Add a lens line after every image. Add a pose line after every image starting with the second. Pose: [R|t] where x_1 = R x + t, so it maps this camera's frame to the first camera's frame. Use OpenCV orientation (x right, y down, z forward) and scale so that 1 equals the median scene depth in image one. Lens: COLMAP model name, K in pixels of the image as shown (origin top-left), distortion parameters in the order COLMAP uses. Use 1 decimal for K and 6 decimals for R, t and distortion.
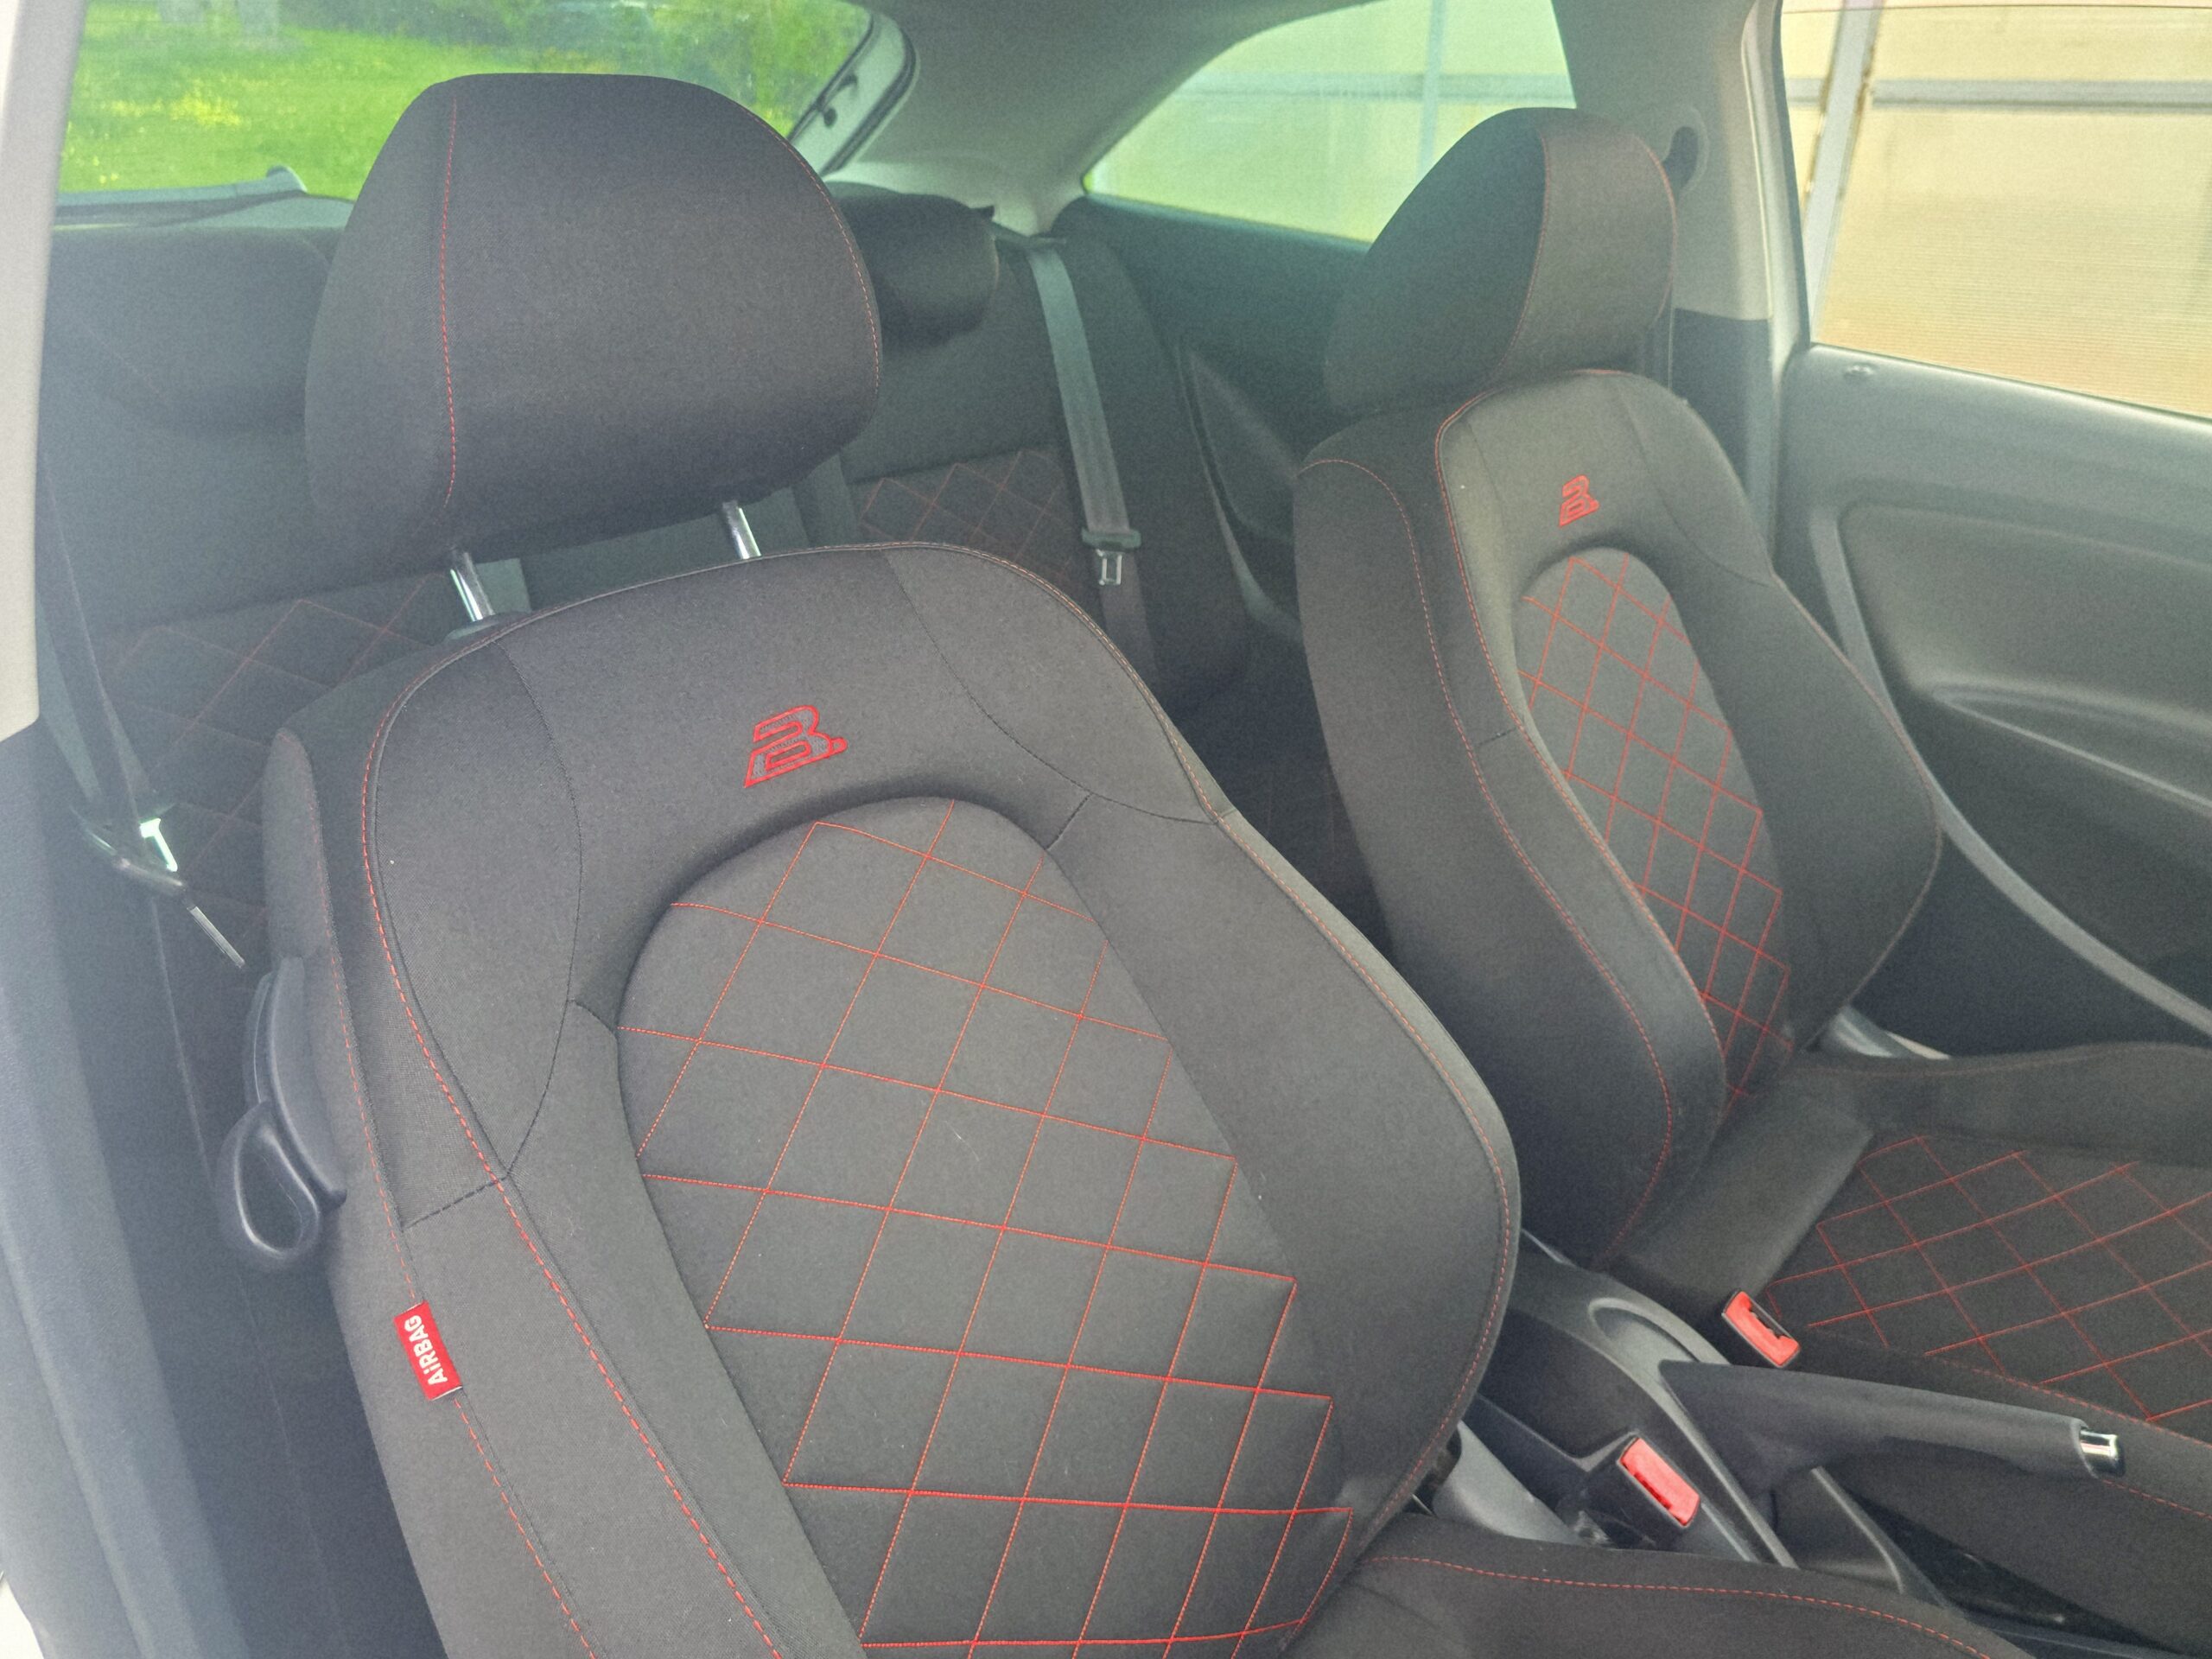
lens RADIAL K [[1491.8, 0, 1104.4], [0, 1491.8, 810.7], [0, 0, 1]] dist [0.049271, -0.039858]
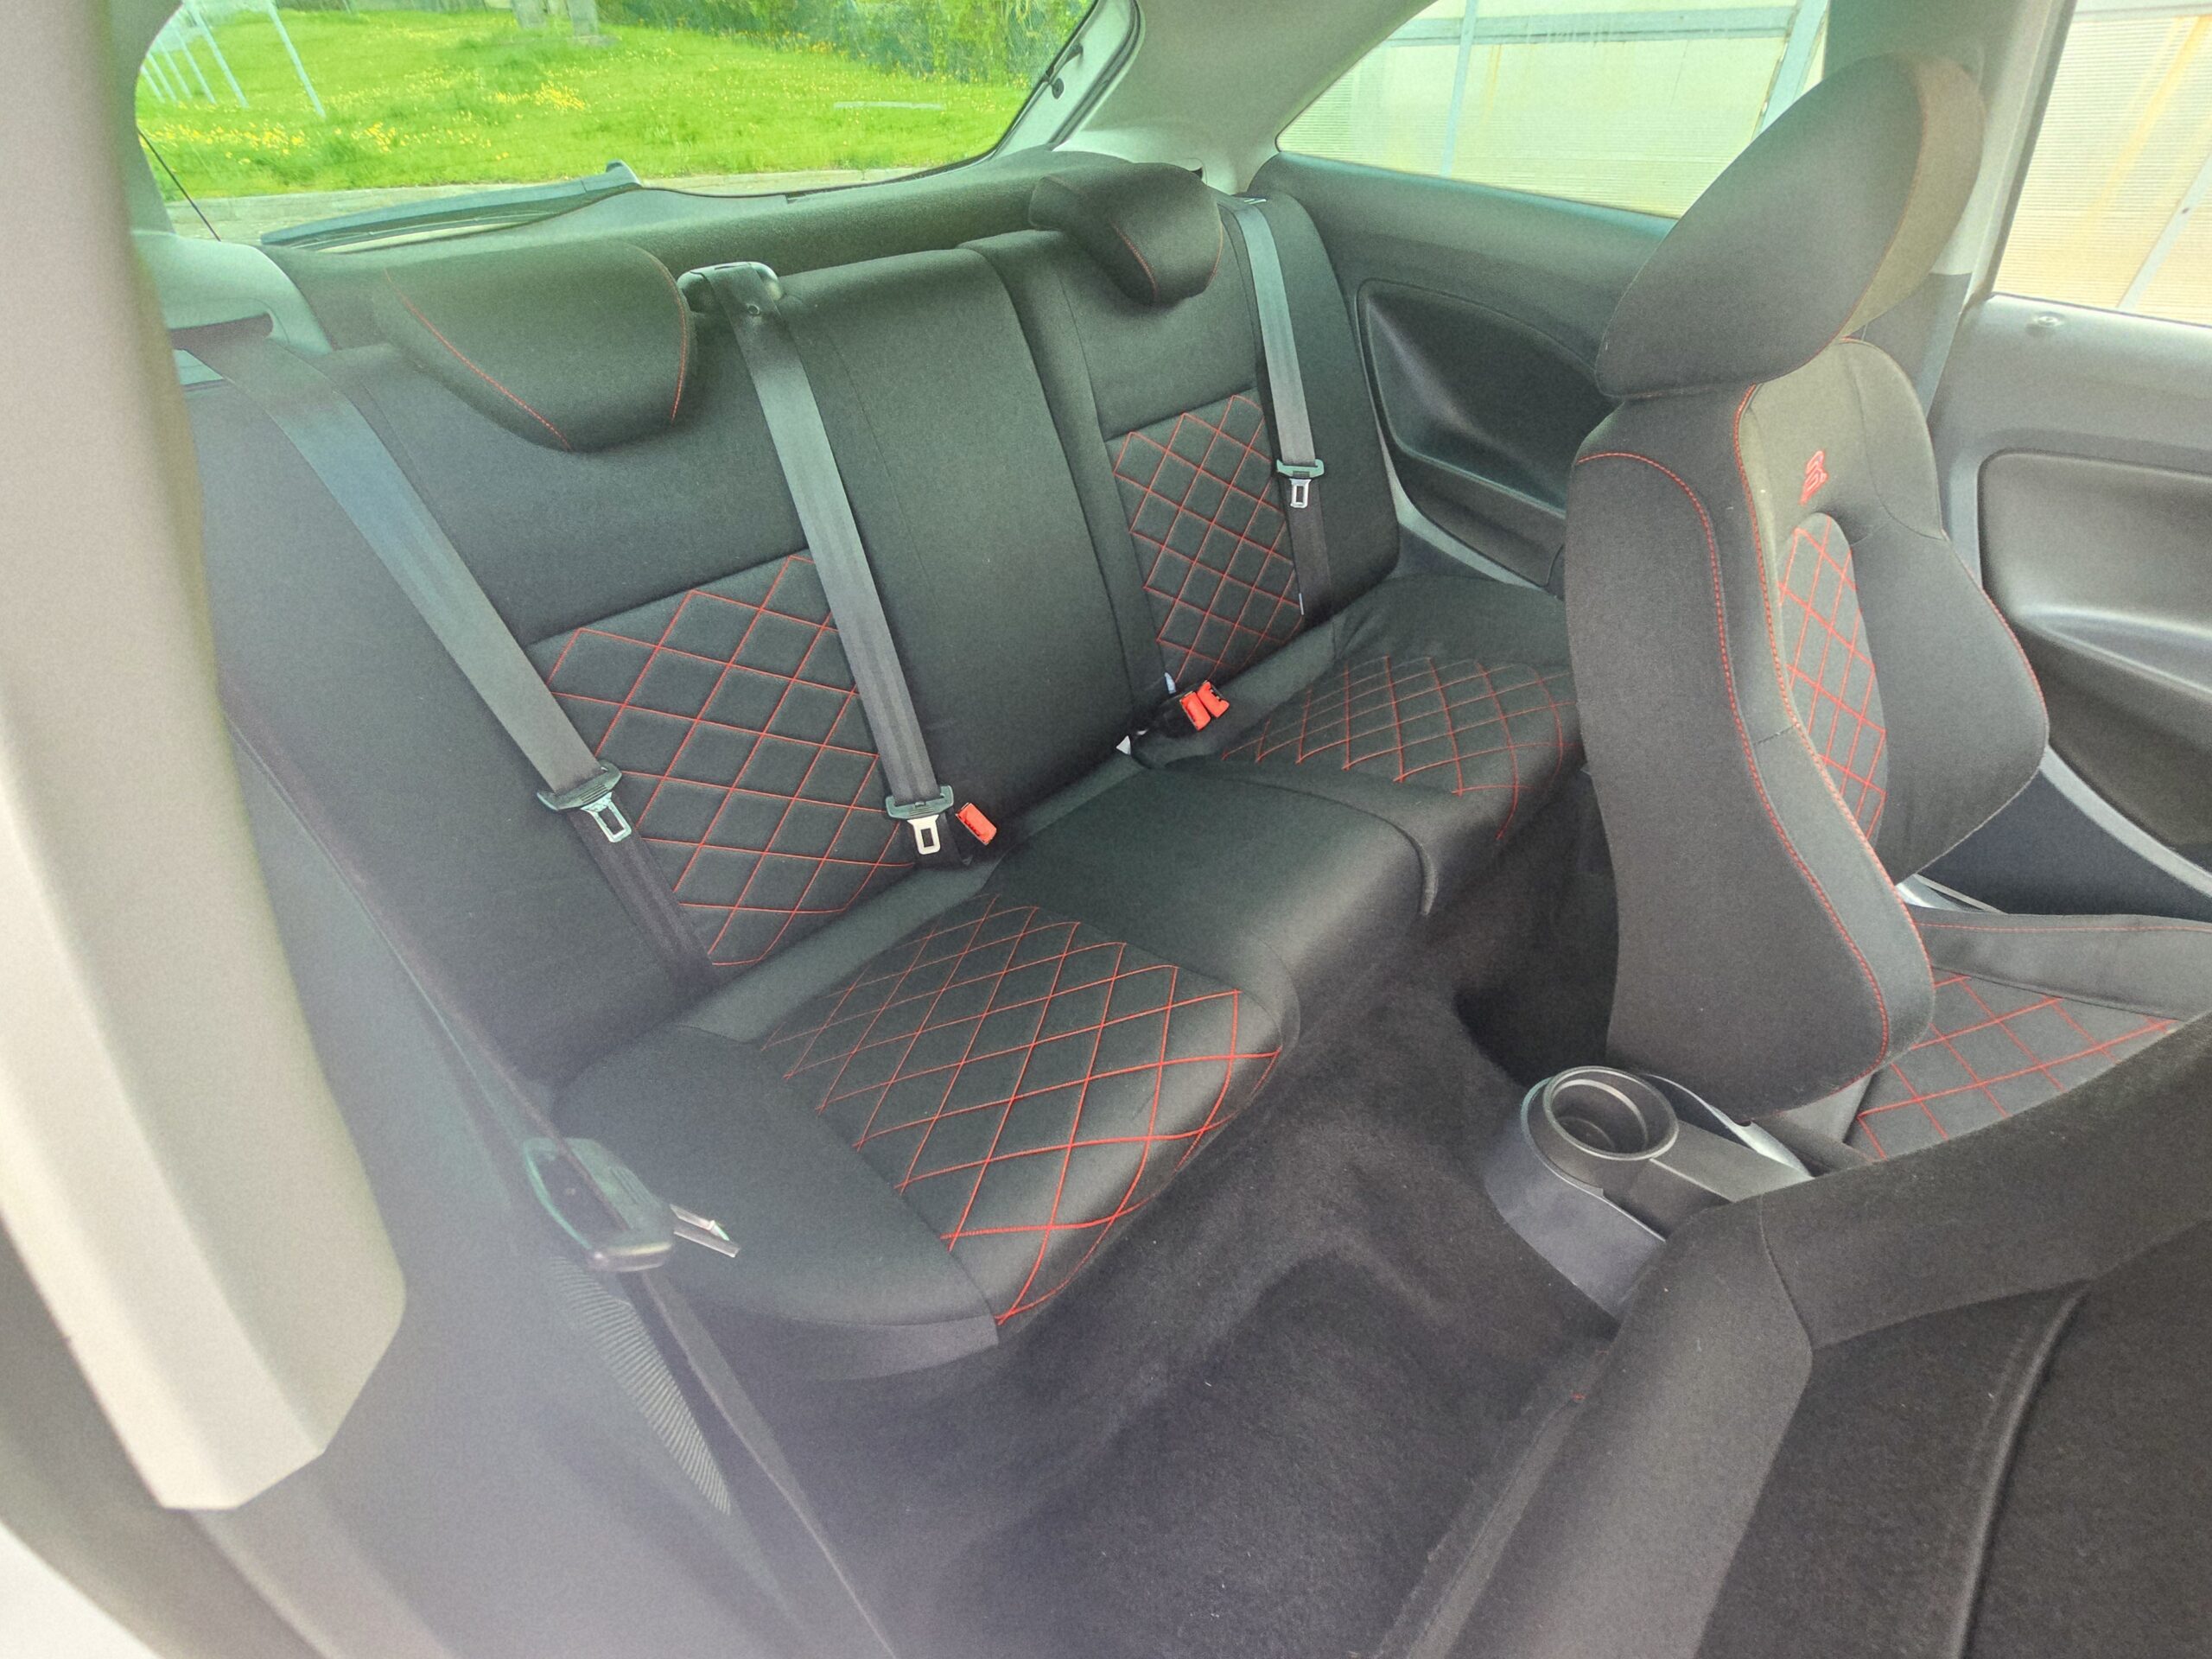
lens RADIAL K [[904.7, 0, 1126.4], [0, 904.7, 820.6], [0, 0, 1]] dist [-0.003434, 0.001674]
pose [[0.998474, -0.005058, -0.054992, -0.095432], [0.019179, 0.965571, 0.259431, -0.092899], [0.051786, -0.260090, 0.964195, 0.179472]]
